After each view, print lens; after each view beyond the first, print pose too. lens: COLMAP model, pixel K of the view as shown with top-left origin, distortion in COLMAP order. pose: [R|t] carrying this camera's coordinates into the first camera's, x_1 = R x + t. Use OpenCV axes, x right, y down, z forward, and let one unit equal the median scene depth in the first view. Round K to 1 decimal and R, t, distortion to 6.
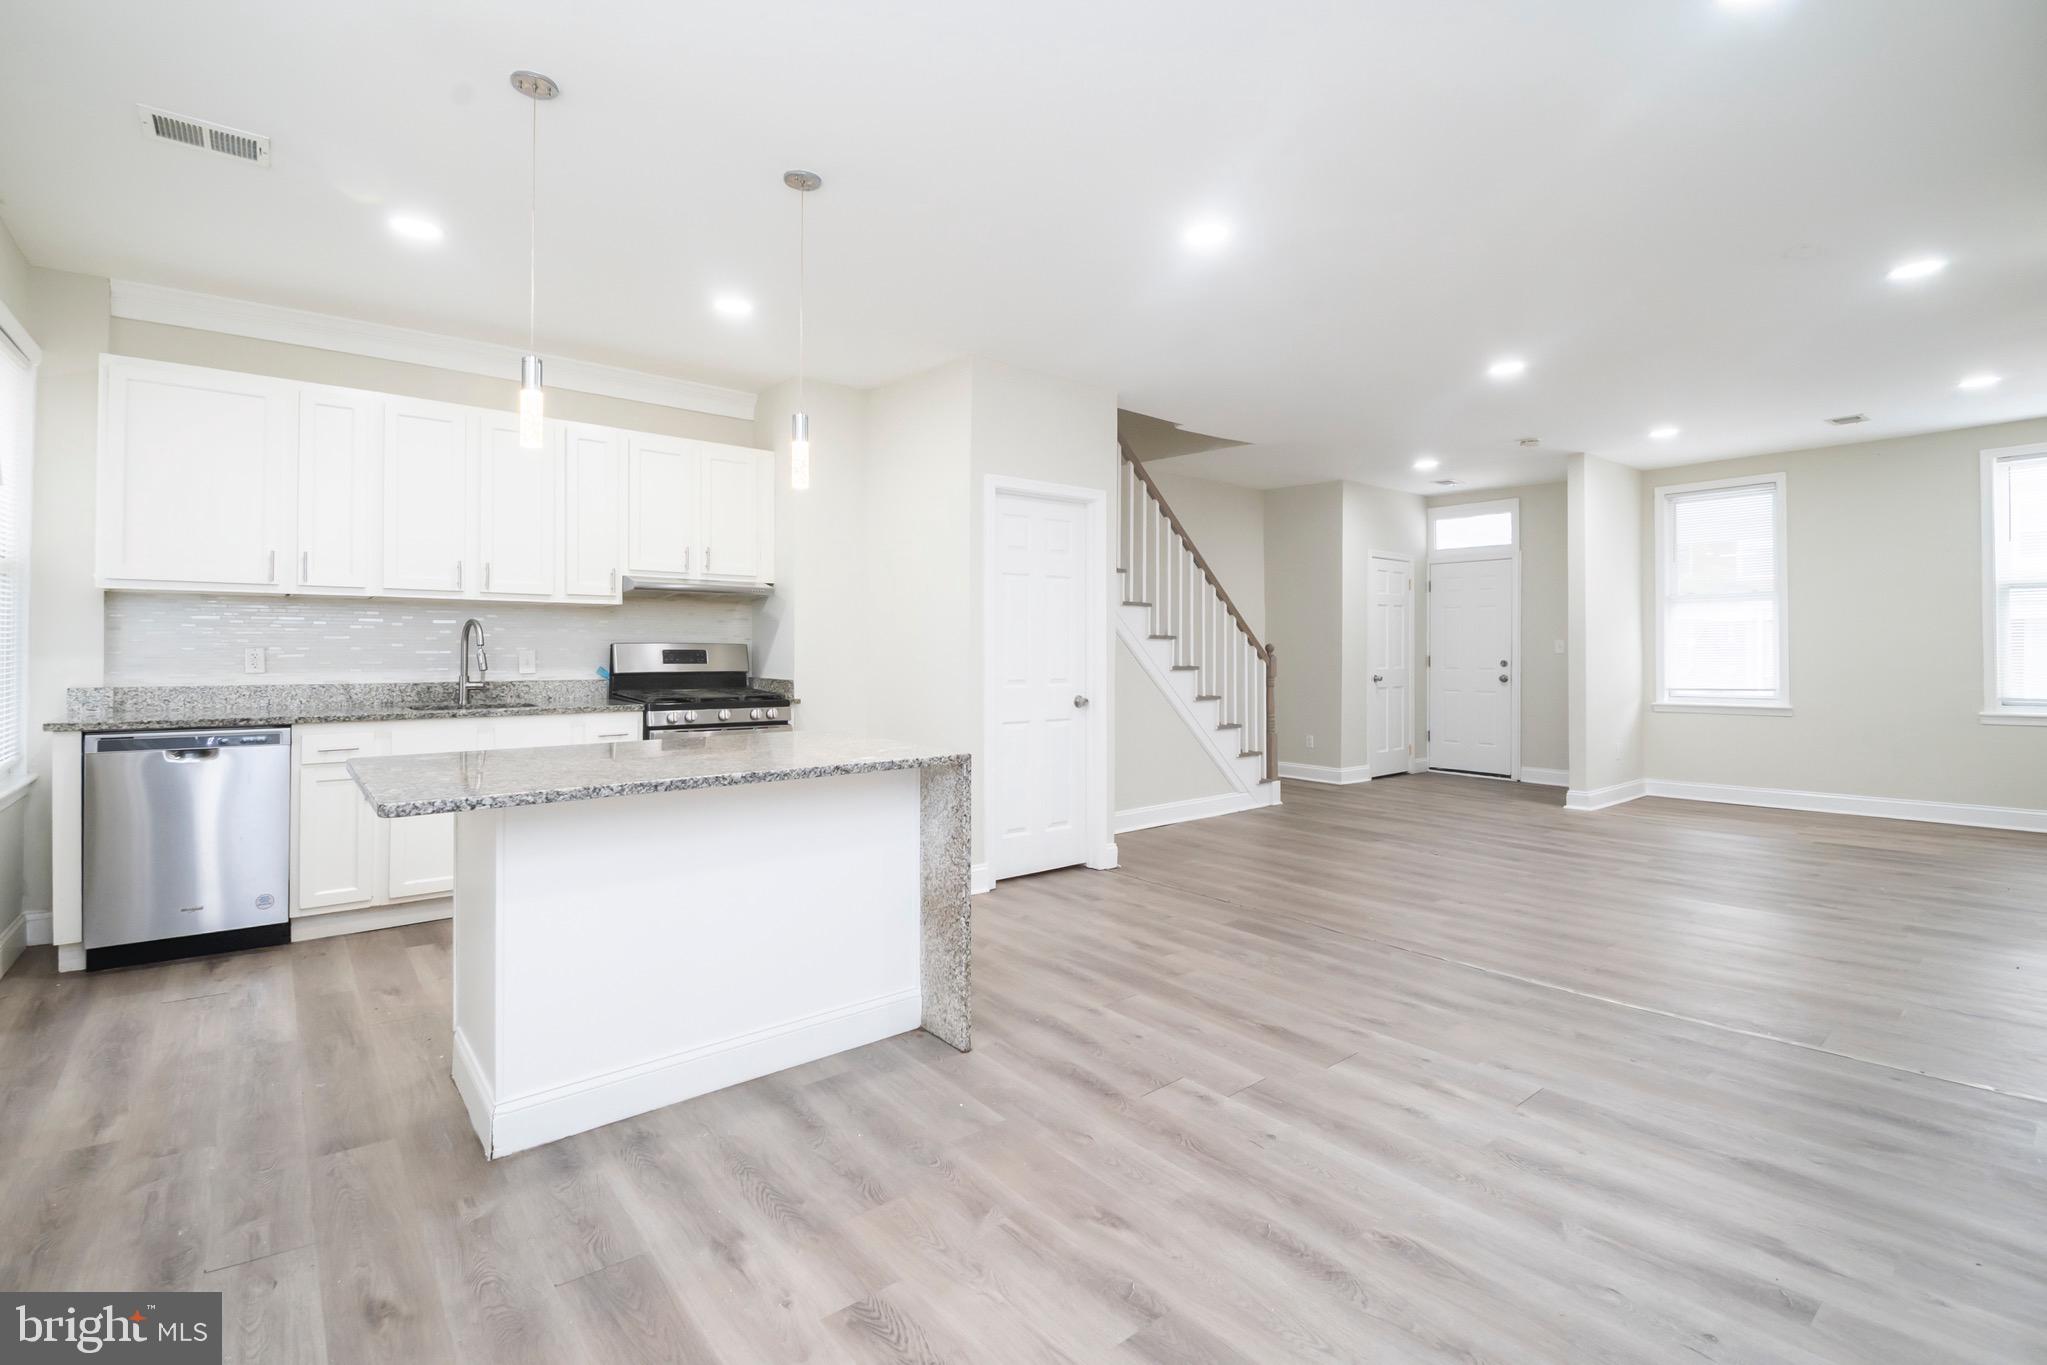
lens RADIAL K [[918.3, 0, 992.1], [0, 918.3, 631.8], [0, 0, 1]] dist [0.016408, -0.018014]
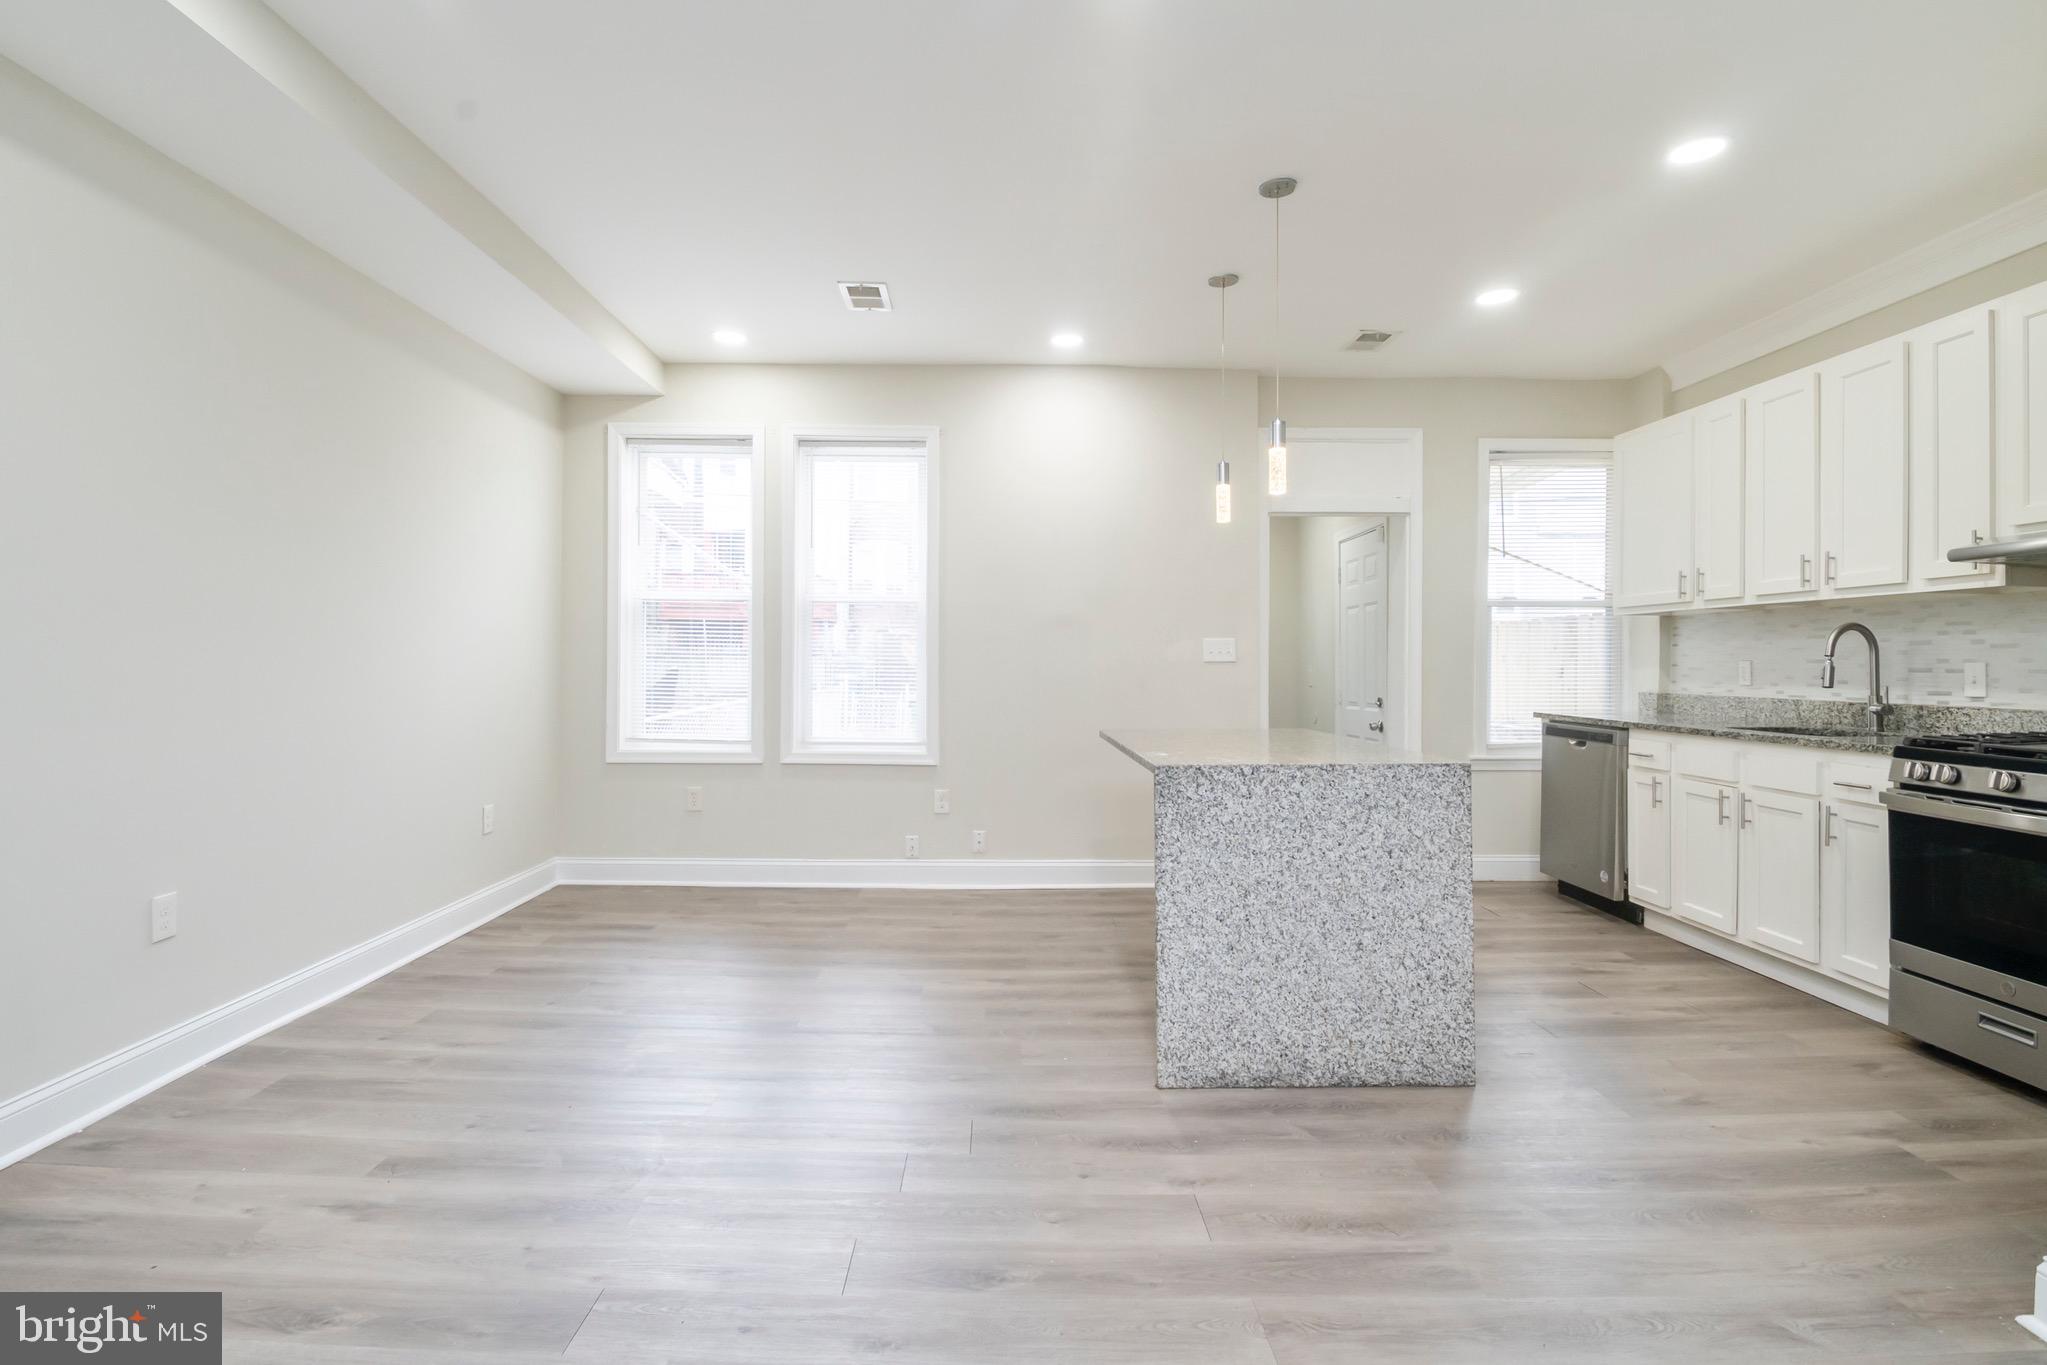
lens RADIAL K [[983.9, 0, 996.0], [0, 983.9, 649.9], [0, 0, 1]] dist [-0.010349, -0.002106]
pose [[-0.621133, -0.017244, -0.783515, 0.651032], [0.006471, 0.999611, -0.027130, 0.032852], [0.783678, -0.021921, -0.620780, 1.140219]]
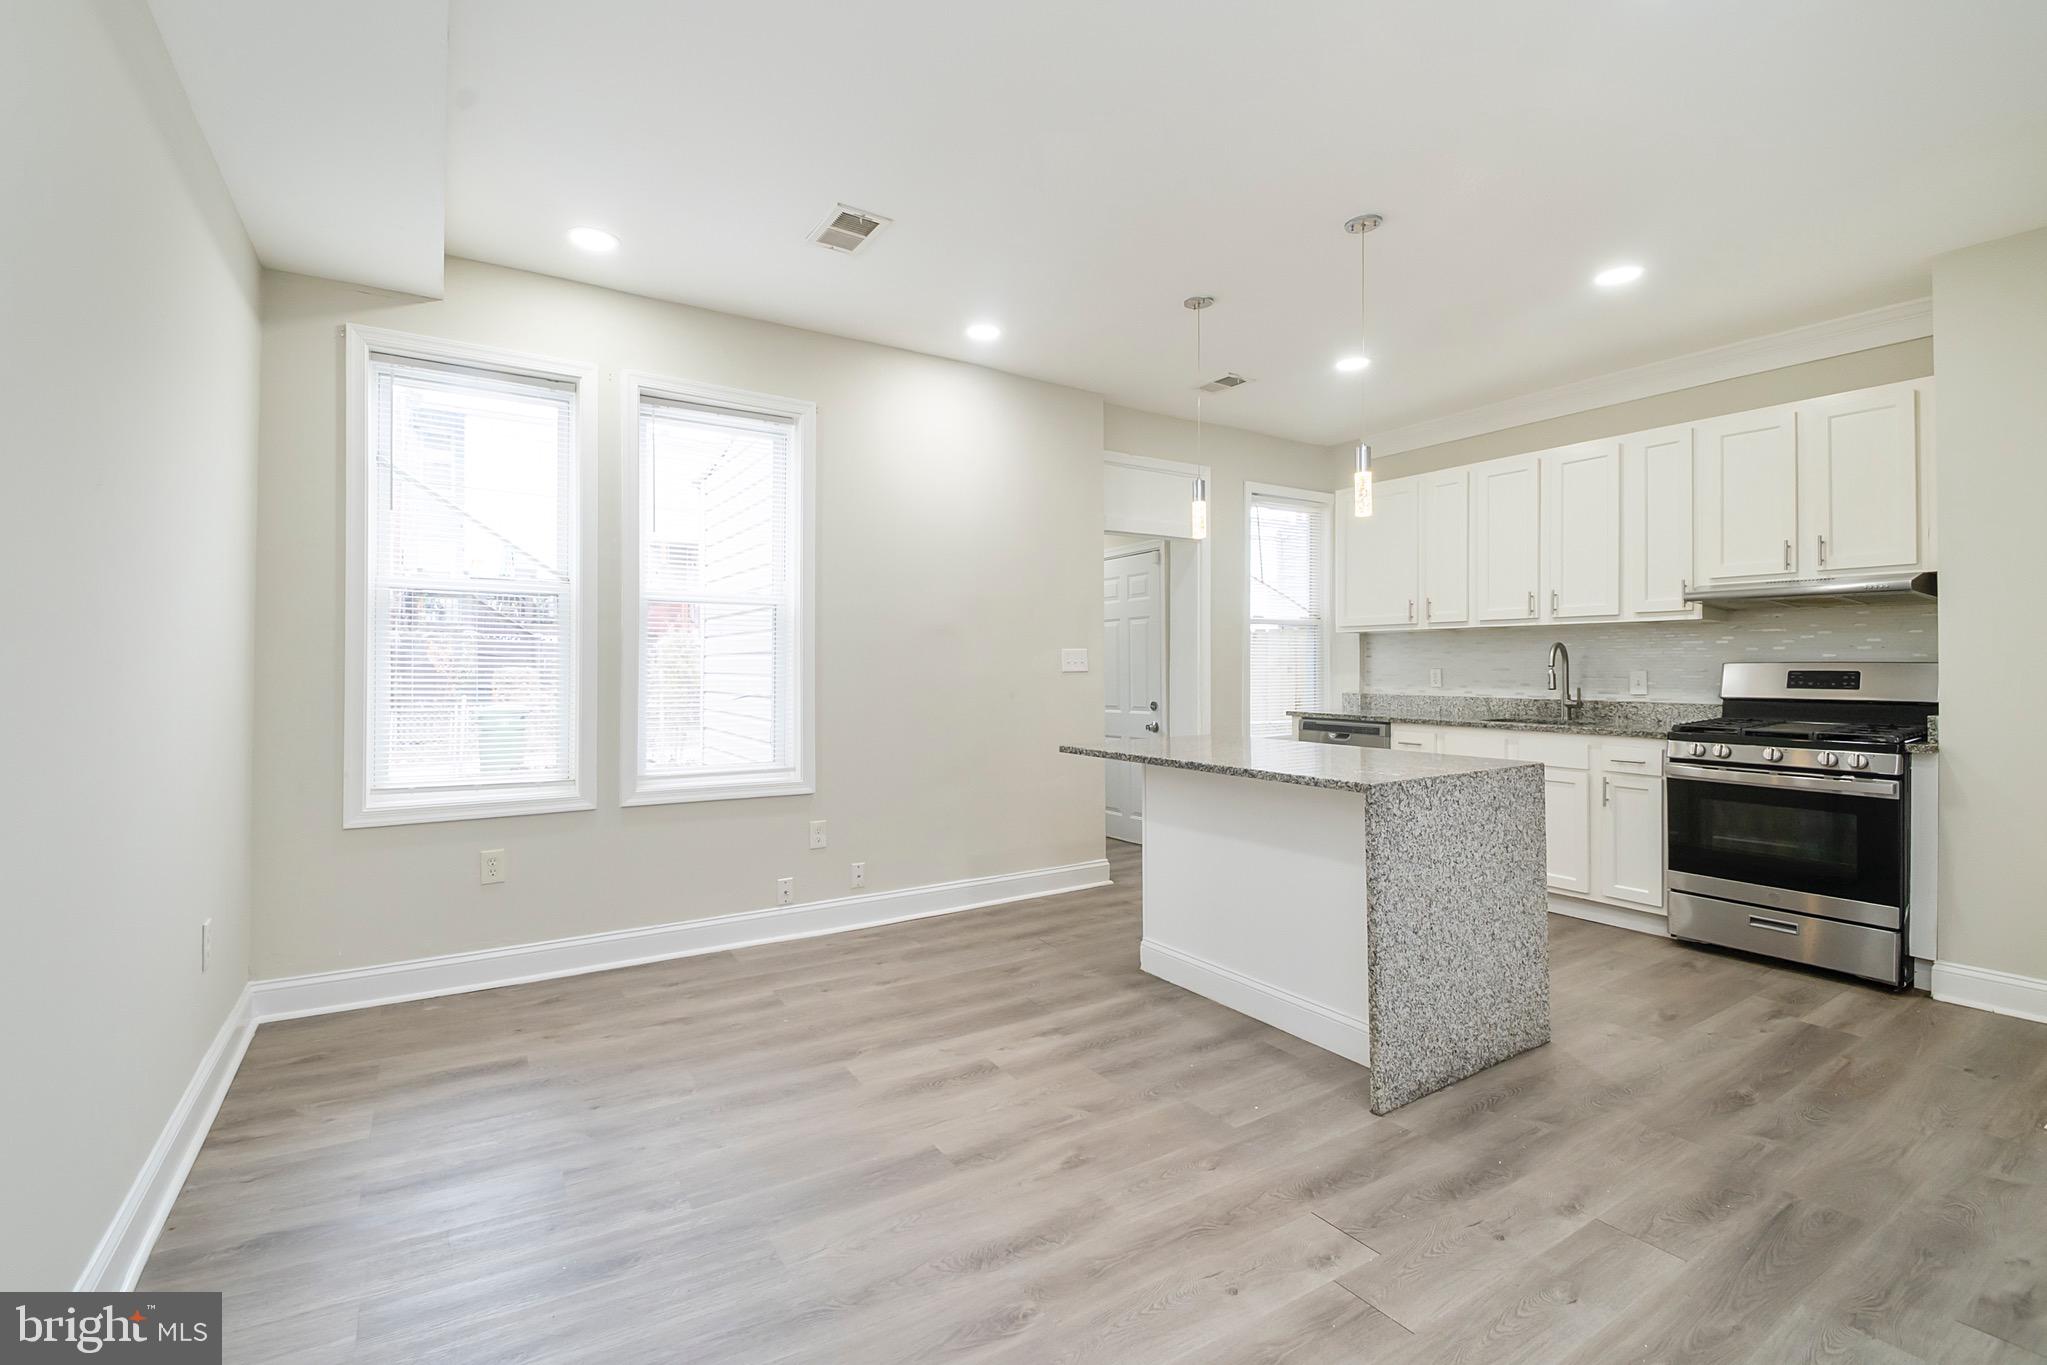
lens RADIAL K [[904.1, 0, 1002.6], [0, 904.1, 655.4], [0, 0, 1]] dist [0.016697, -0.016618]
pose [[-0.113102, -0.016335, -0.993449, 0.690816], [0.016717, 0.999692, -0.018341, 0.012786], [0.993443, -0.018682, -0.112794, 0.568606]]
